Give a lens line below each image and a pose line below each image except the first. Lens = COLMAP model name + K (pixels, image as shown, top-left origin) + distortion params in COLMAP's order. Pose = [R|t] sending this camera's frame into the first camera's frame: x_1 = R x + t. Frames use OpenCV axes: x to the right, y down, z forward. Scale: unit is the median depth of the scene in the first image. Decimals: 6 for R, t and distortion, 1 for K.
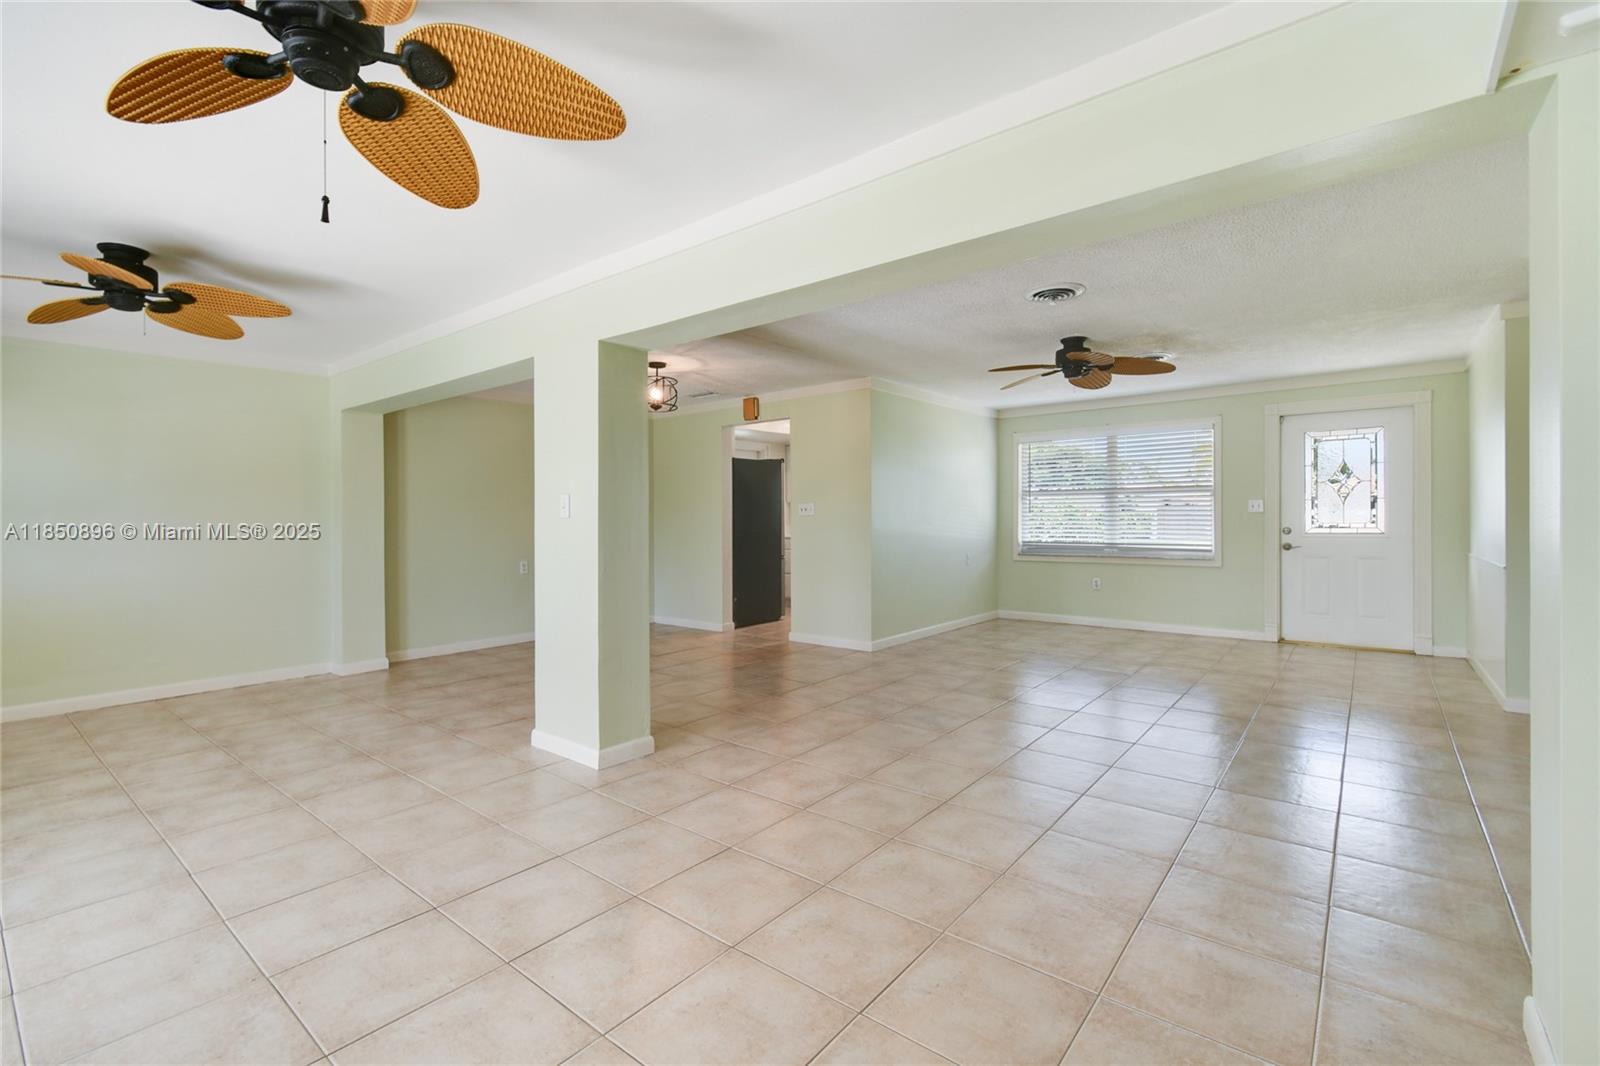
lens RADIAL K [[703.1, 0, 806.6], [0, 703.1, 511.1], [0, 0, 1]] dist [0.003451, 0.000534]
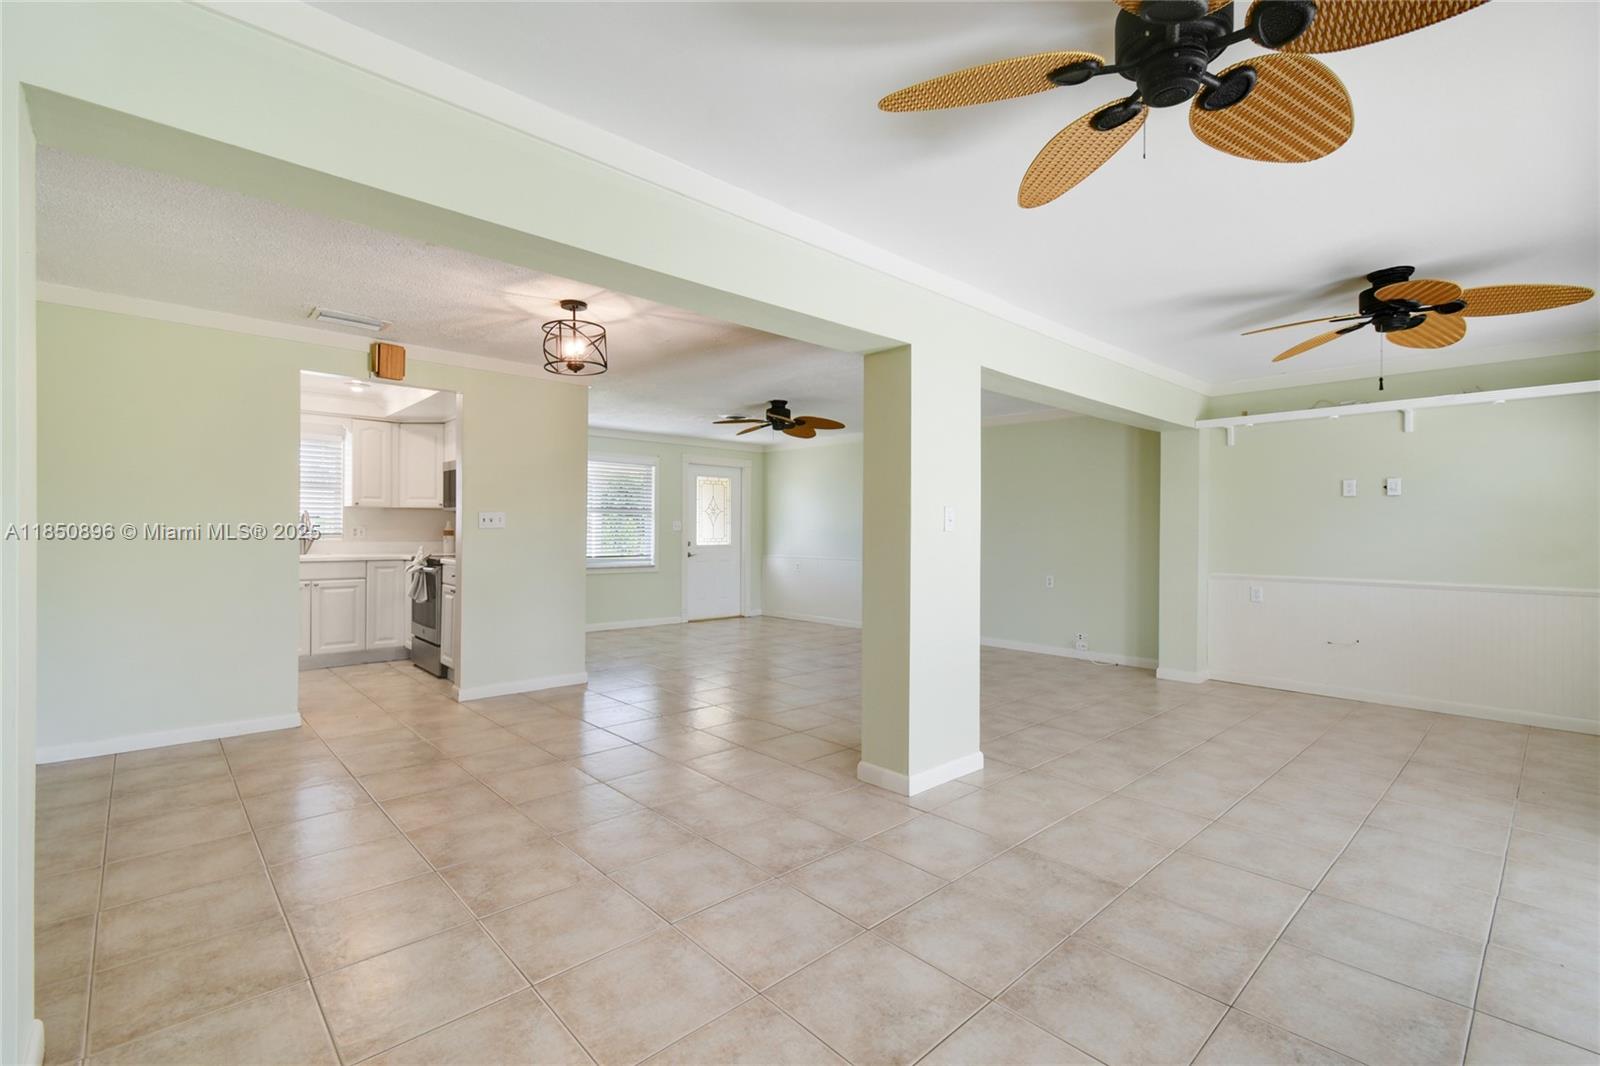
lens RADIAL K [[705.3, 0, 797.9], [0, 705.3, 531.8], [0, 0, 1]] dist [0.001071, 0.000611]
pose [[0.156443, 0.009817, 0.987638, -1.017923], [-0.015919, 0.999846, -0.007417, 0.015898], [-0.987559, -0.014562, 0.156575, 0.809726]]
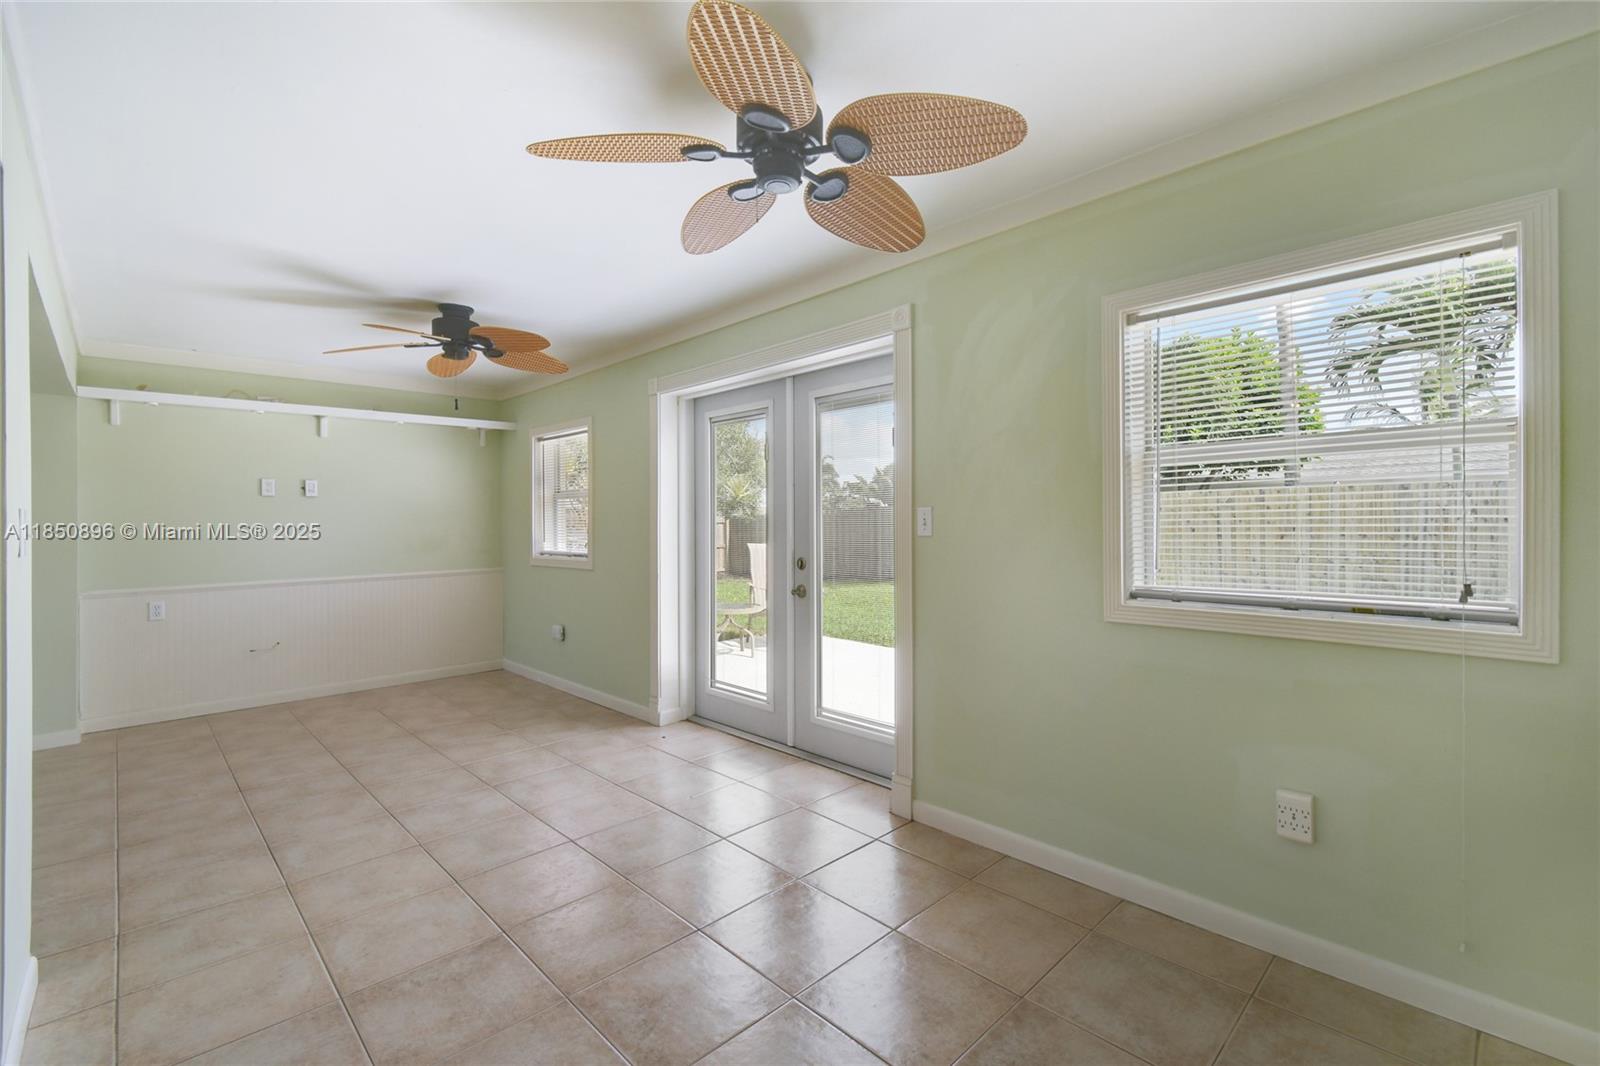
lens RADIAL K [[703.1, 0, 806.6], [0, 703.1, 511.1], [0, 0, 1]] dist [0.003451, 0.000534]
pose [[-0.991341, 0.026452, 0.128624, -0.732986], [0.023498, 0.999425, -0.024429, 0.006892], [-0.129196, -0.021195, -0.991393, 1.088818]]
